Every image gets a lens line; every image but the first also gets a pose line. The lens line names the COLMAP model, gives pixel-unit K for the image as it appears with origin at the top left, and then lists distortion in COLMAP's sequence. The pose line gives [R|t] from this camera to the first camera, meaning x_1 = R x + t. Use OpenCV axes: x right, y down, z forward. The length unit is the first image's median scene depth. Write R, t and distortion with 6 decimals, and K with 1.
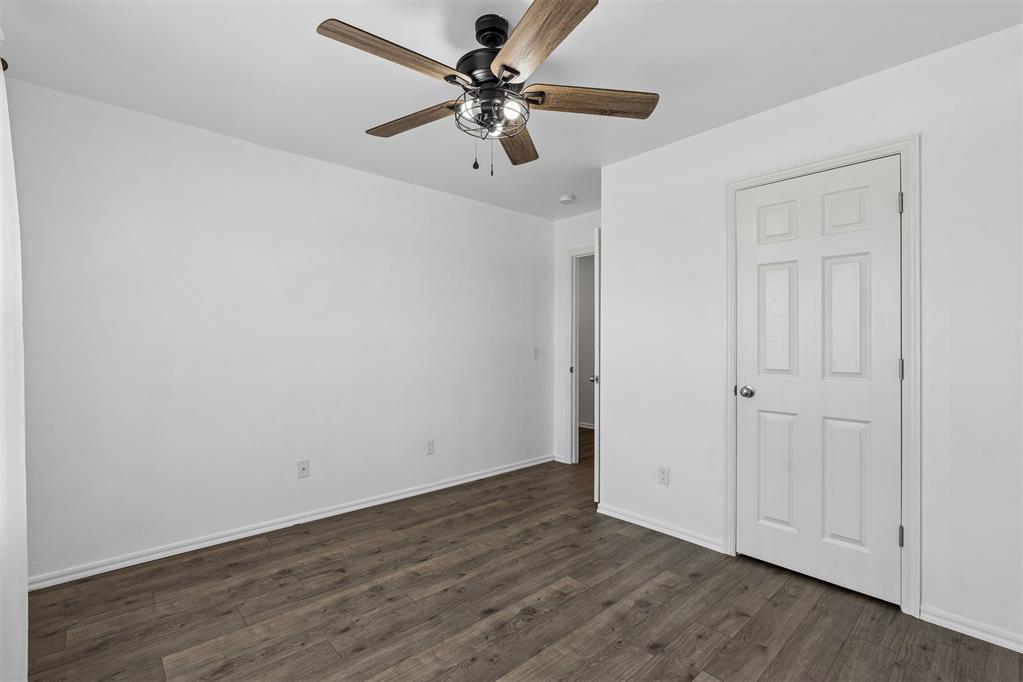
lens RADIAL K [[456.7, 0, 511.8], [0, 456.7, 338.1], [0, 0, 1]] dist [-0.001736, 0.000006]
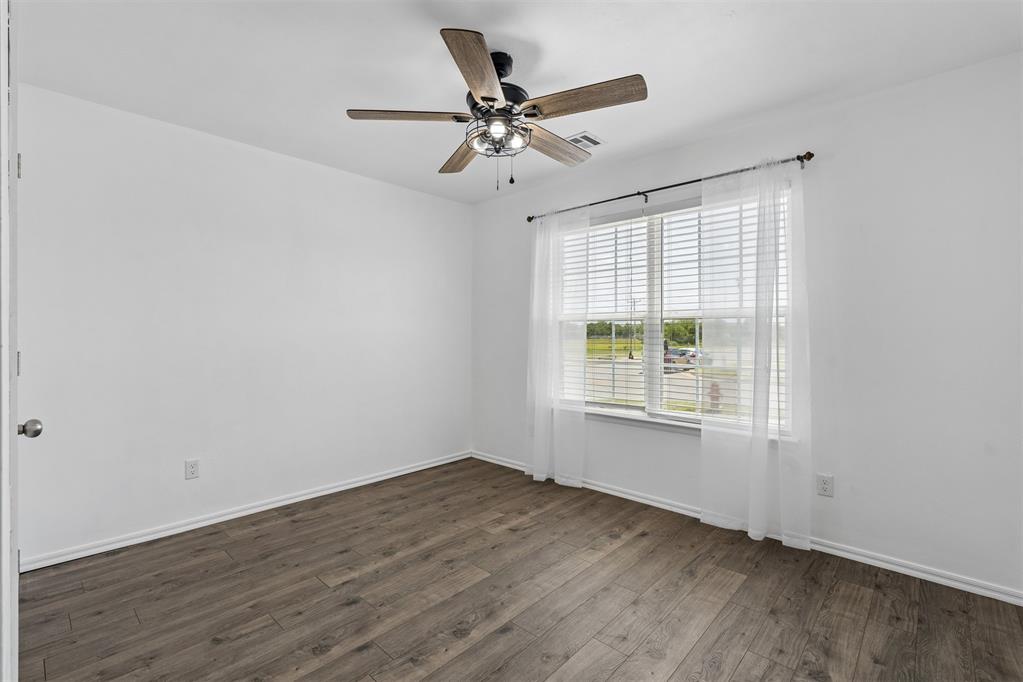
lens RADIAL K [[456.7, 0, 511.8], [0, 456.7, 338.1], [0, 0, 1]] dist [-0.001736, 0.000006]
pose [[-0.996562, -0.002884, -0.082802, 0.013601], [-0.003028, 0.999994, 0.001616, 0.017972], [0.082797, 0.001861, -0.996565, 1.991083]]
